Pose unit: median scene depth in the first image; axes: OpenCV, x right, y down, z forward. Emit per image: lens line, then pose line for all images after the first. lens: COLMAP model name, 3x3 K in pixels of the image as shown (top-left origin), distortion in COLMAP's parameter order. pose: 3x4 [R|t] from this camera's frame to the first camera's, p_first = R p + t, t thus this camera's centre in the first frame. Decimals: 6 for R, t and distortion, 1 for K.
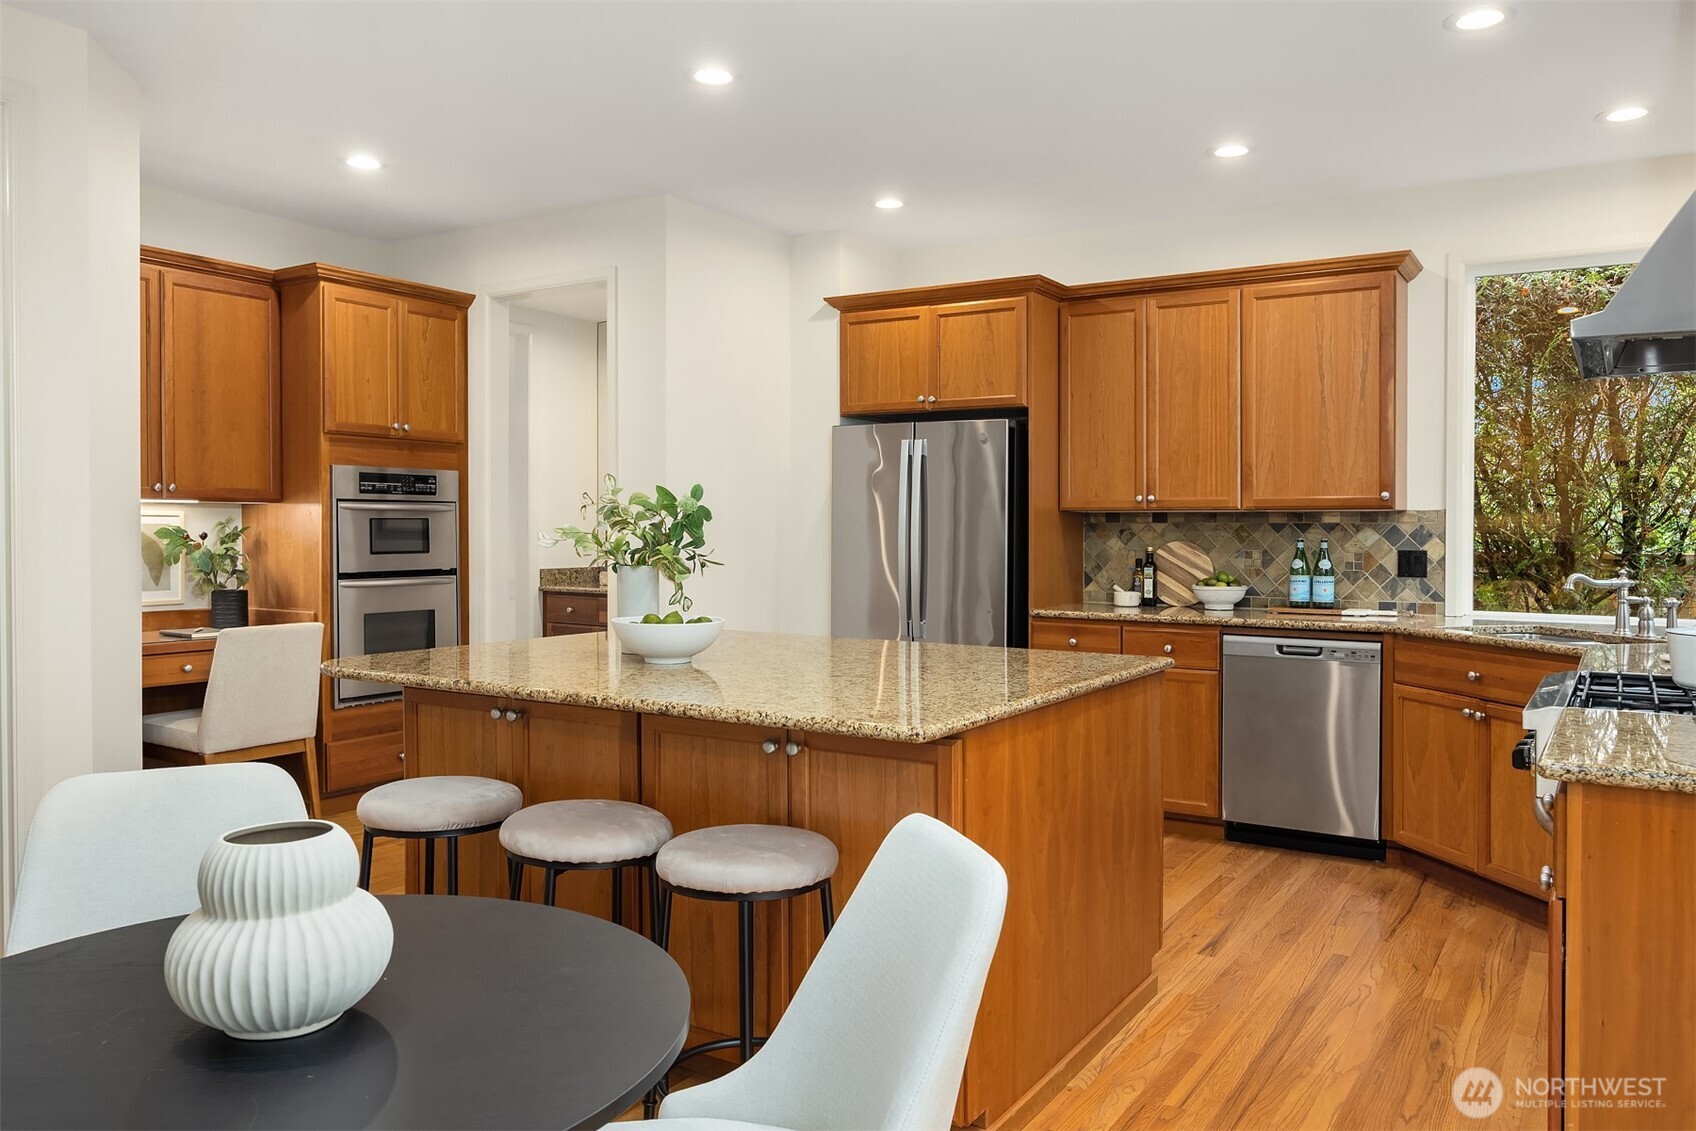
lens RADIAL K [[1276.1, 0, 834.5], [0, 1276.1, 545.2], [0, 0, 1]] dist [0.016265, 0.003868]
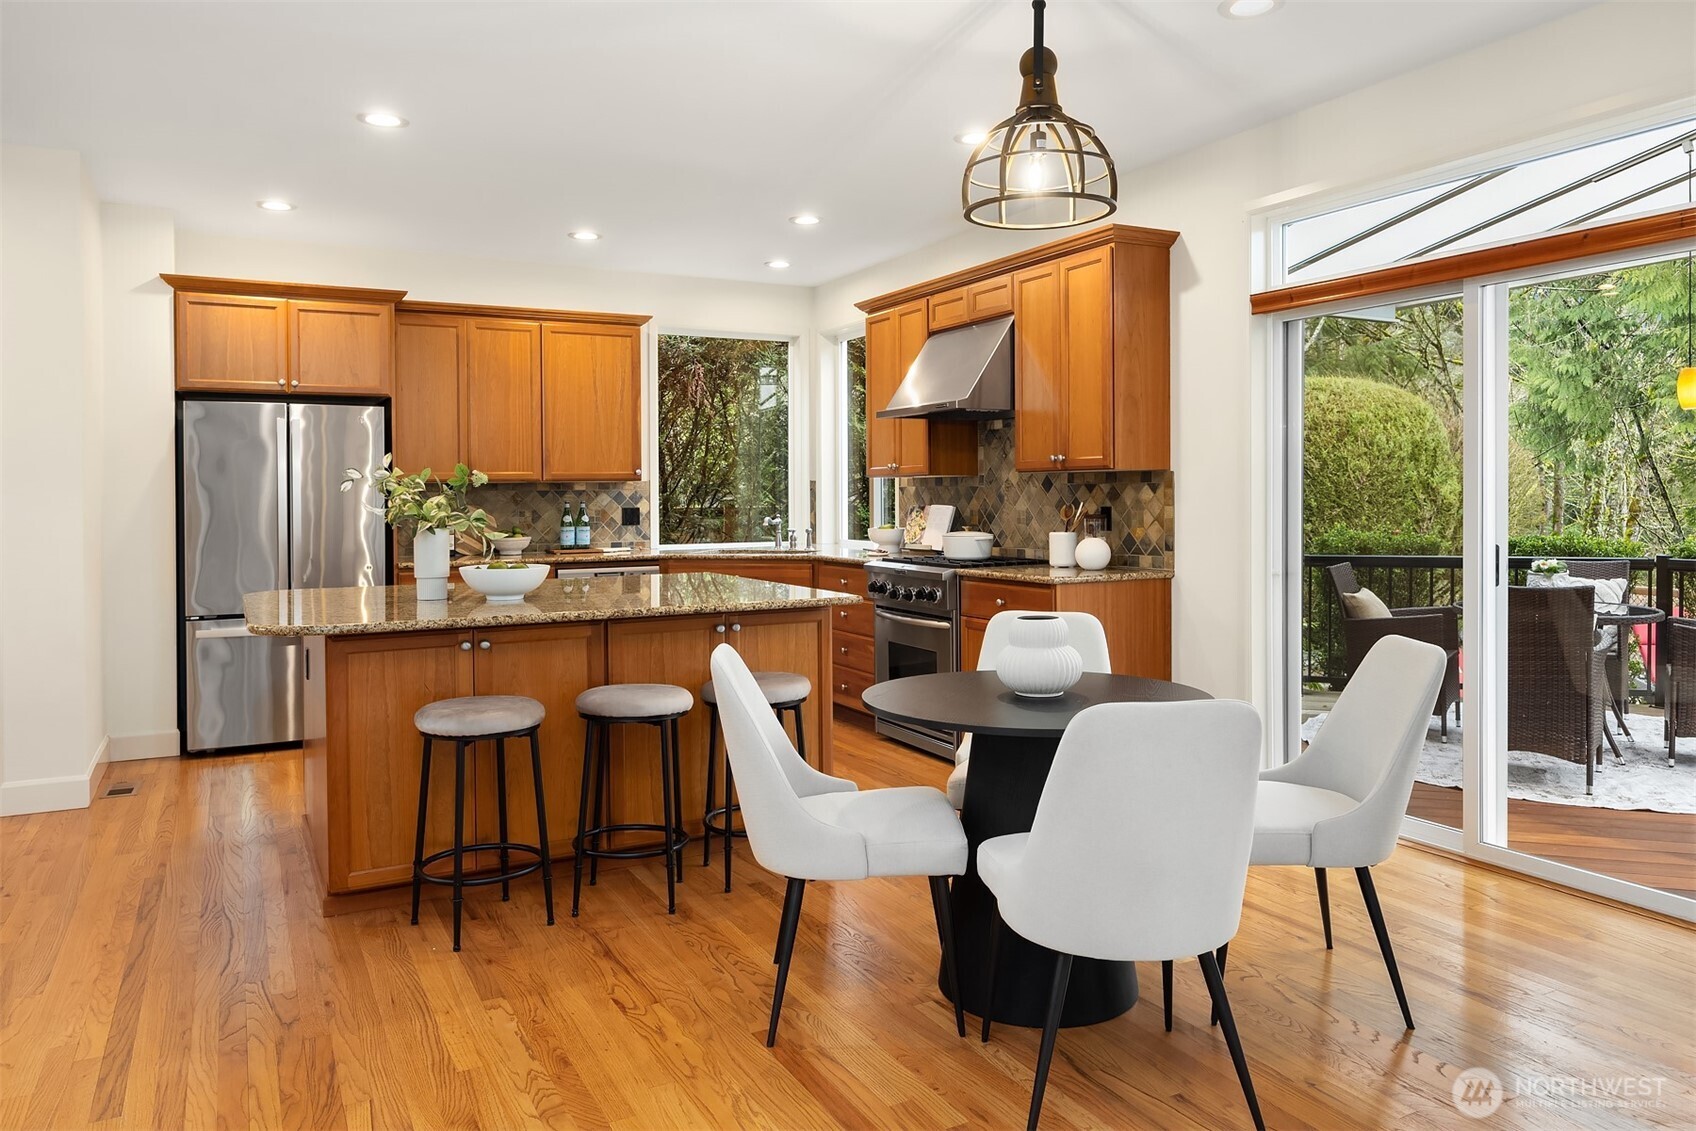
lens RADIAL K [[1213.4, 0, 937.9], [0, 1213.4, 470.1], [0, 0, 1]] dist [-0.008398, 0.006941]
pose [[0.439720, 0.005673, 0.898117, -0.679299], [0.024948, 0.999517, -0.018528, -0.004469], [-0.897788, 0.030553, 0.439366, 0.031434]]
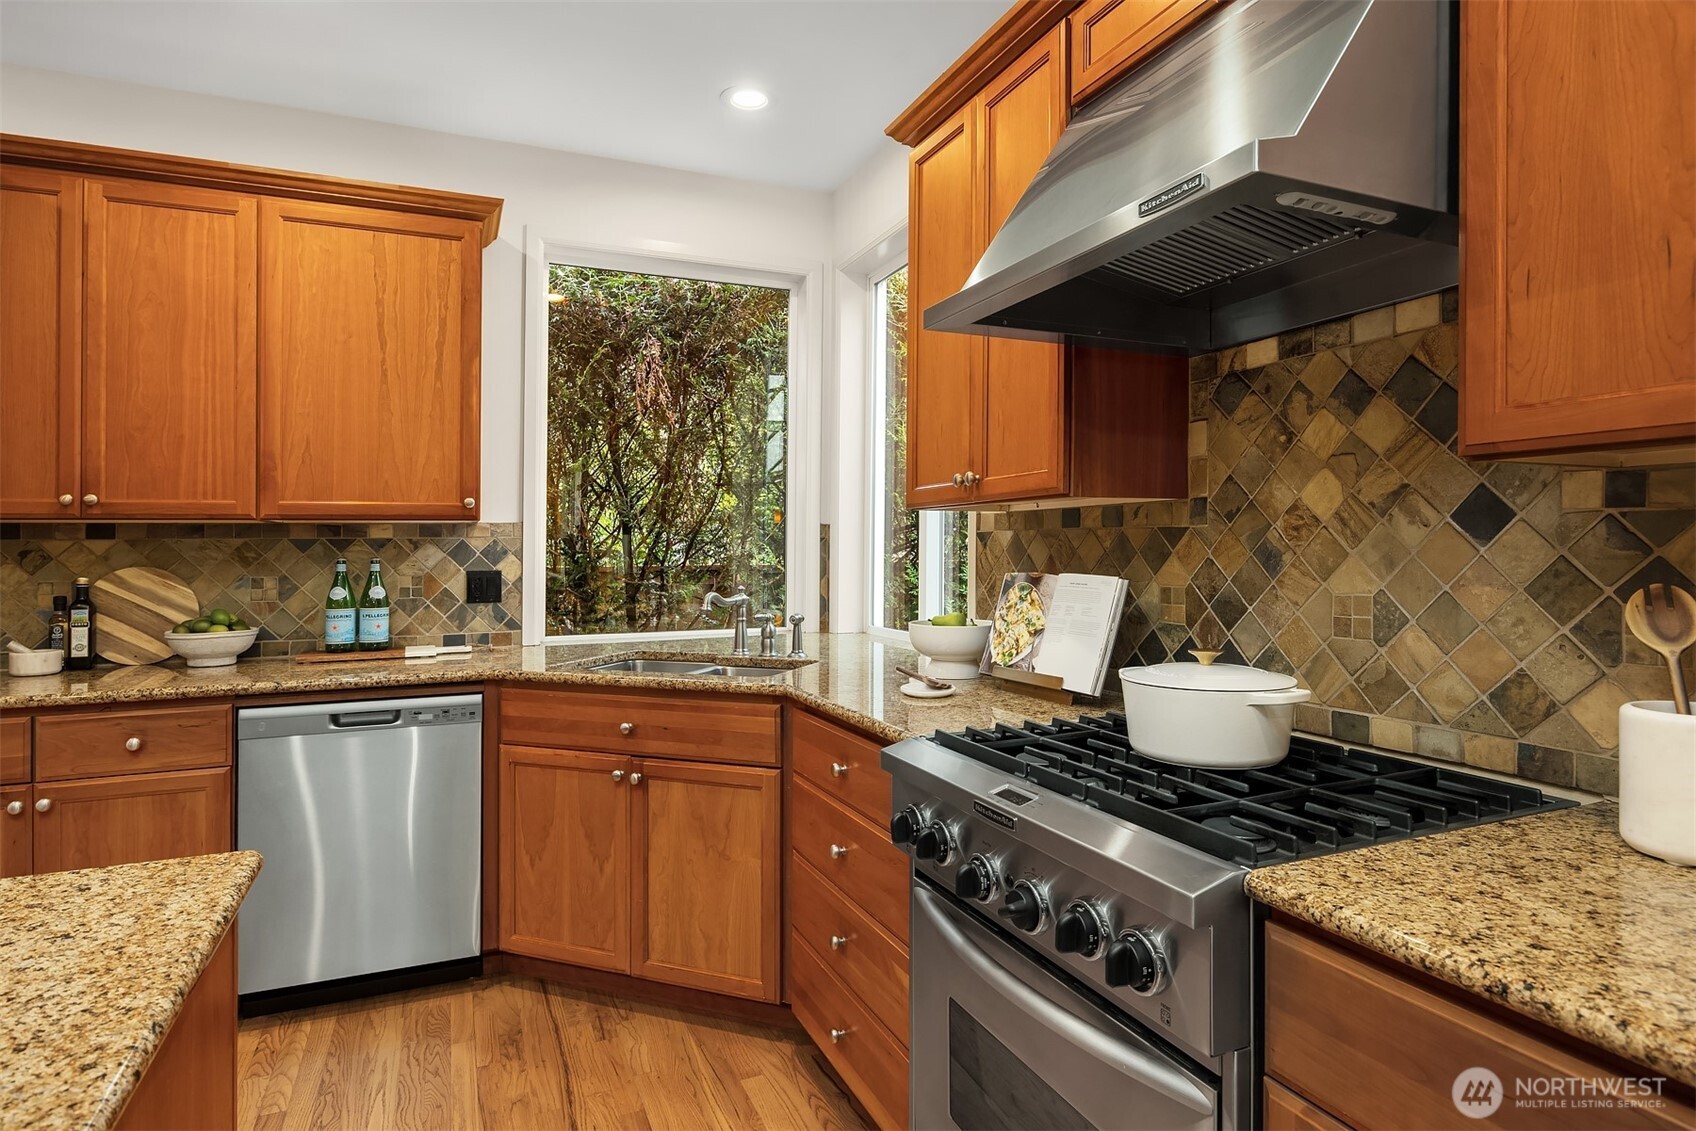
lens RADIAL K [[936.6, 0, 888.3], [0, 936.6, 527.3], [0, 0, 1]] dist [-0.007128, -0.001459]
pose [[0.543704, 0.007743, 0.839241, 0.080301], [0.022469, 0.999465, -0.023778, -0.003691], [-0.838976, 0.031785, 0.543239, 0.438368]]
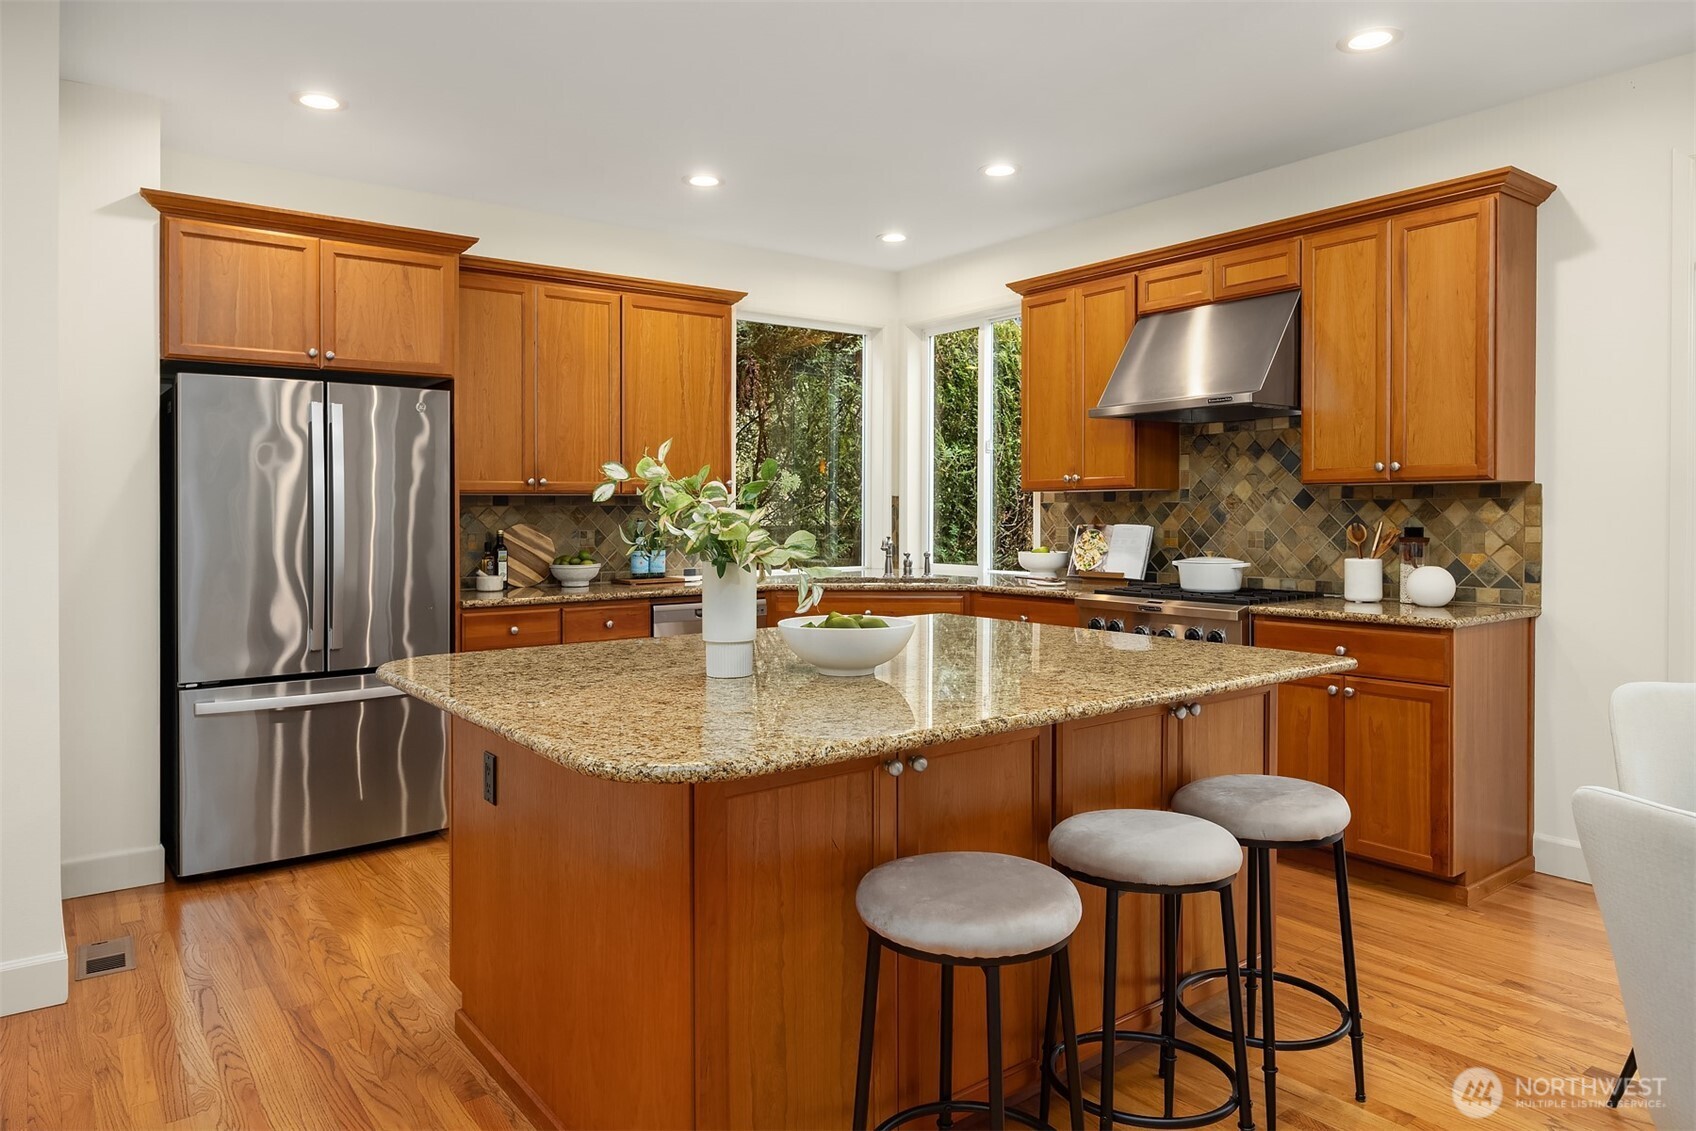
lens RADIAL K [[1098.2, 0, 898.5], [0, 1098.2, 488.0], [0, 0, 1]] dist [0.003210, -0.011463]
pose [[0.302965, 0.011846, 0.952928, -0.516053], [0.020940, 0.999599, -0.019083, -0.009323], [-0.952772, 0.025736, 0.302595, 0.482369]]
